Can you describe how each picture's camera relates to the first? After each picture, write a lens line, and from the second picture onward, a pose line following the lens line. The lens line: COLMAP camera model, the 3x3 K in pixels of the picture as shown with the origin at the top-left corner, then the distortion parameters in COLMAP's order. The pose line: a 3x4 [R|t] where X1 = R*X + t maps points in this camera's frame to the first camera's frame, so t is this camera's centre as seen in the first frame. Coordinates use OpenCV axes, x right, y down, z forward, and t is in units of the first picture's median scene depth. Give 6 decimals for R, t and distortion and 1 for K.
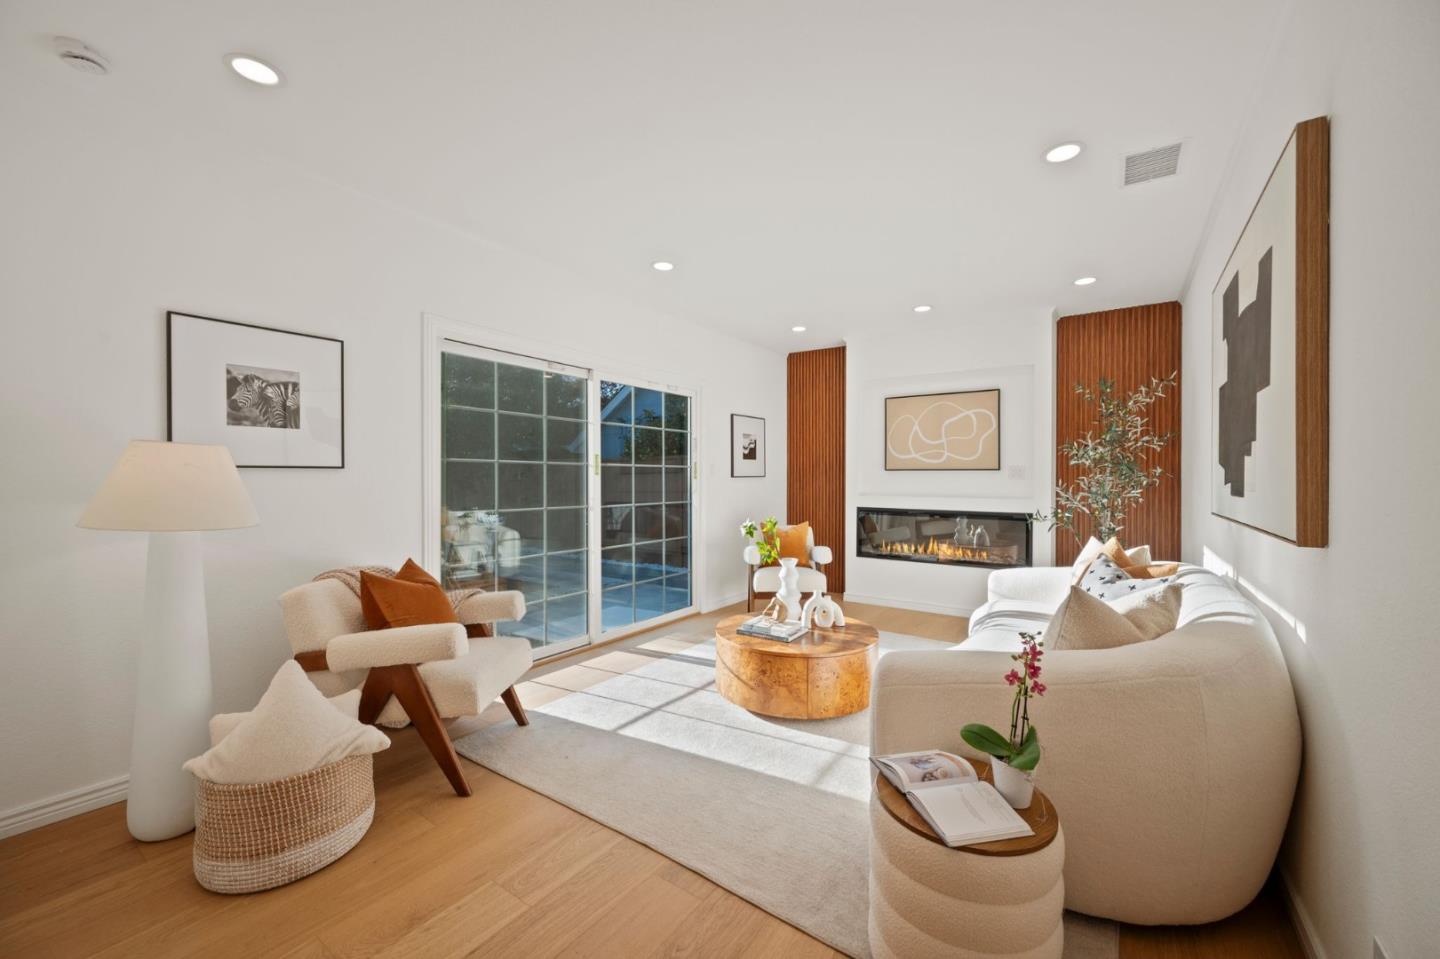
lens RADIAL K [[569.3, 0, 720.0], [0, 569.3, 479.5], [0, 0, 1]] dist [0.000251, 0.000094]
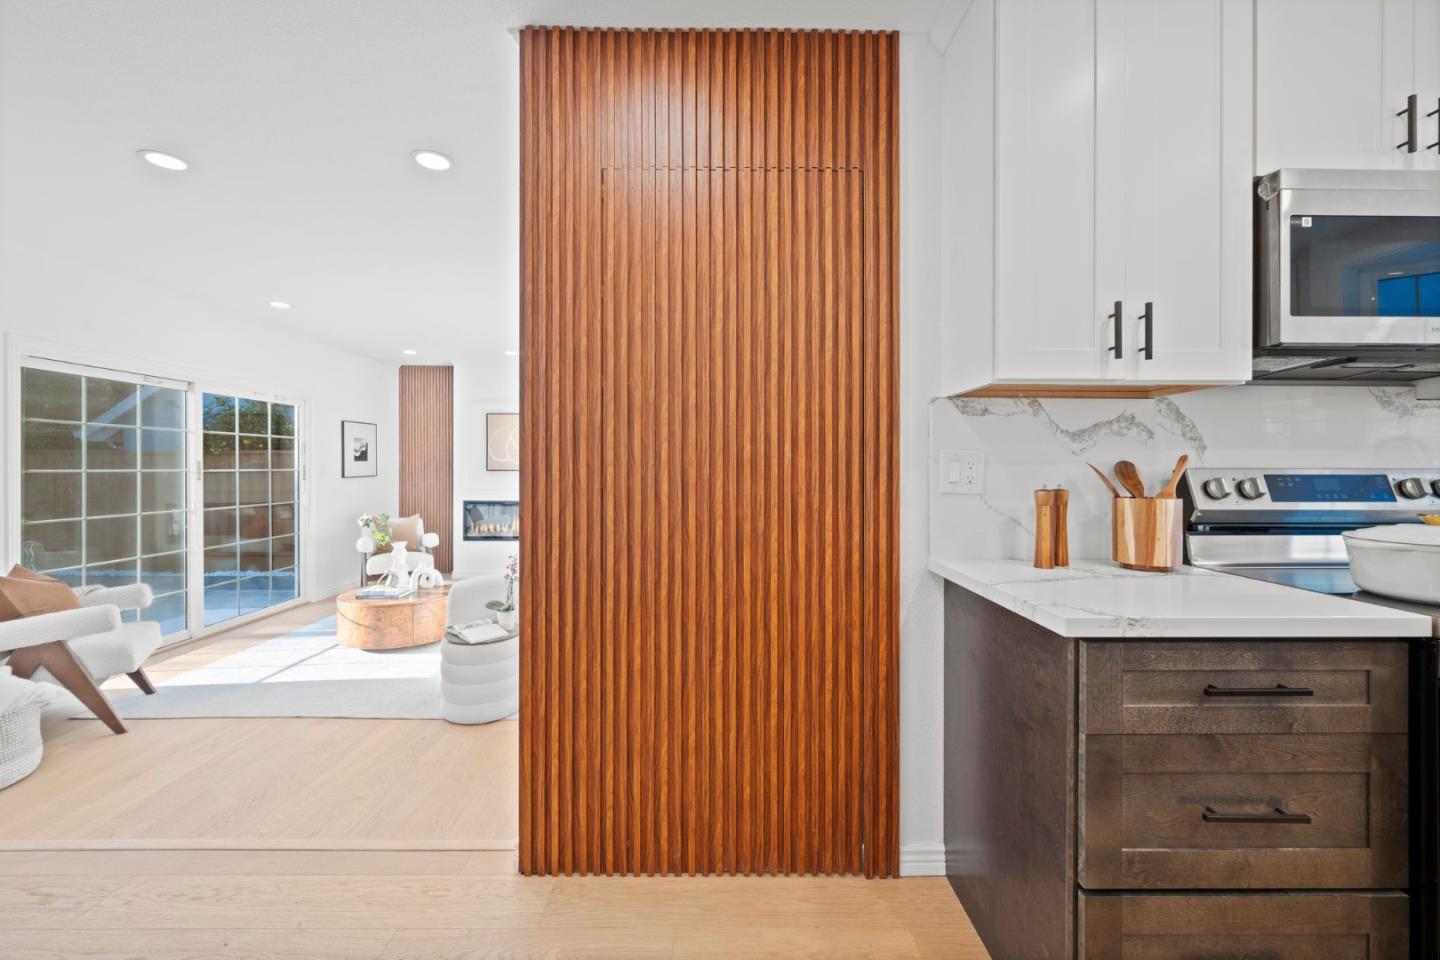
lens RADIAL K [[590.9, 0, 718.3], [0, 590.9, 462.8], [0, 0, 1]] dist [-0.000693, -0.000325]
pose [[0.819706, -0.000747, 0.572783, -0.049867], [0.004554, 0.999976, -0.005212, -0.030586], [-0.572766, 0.006881, 0.819690, -0.472929]]
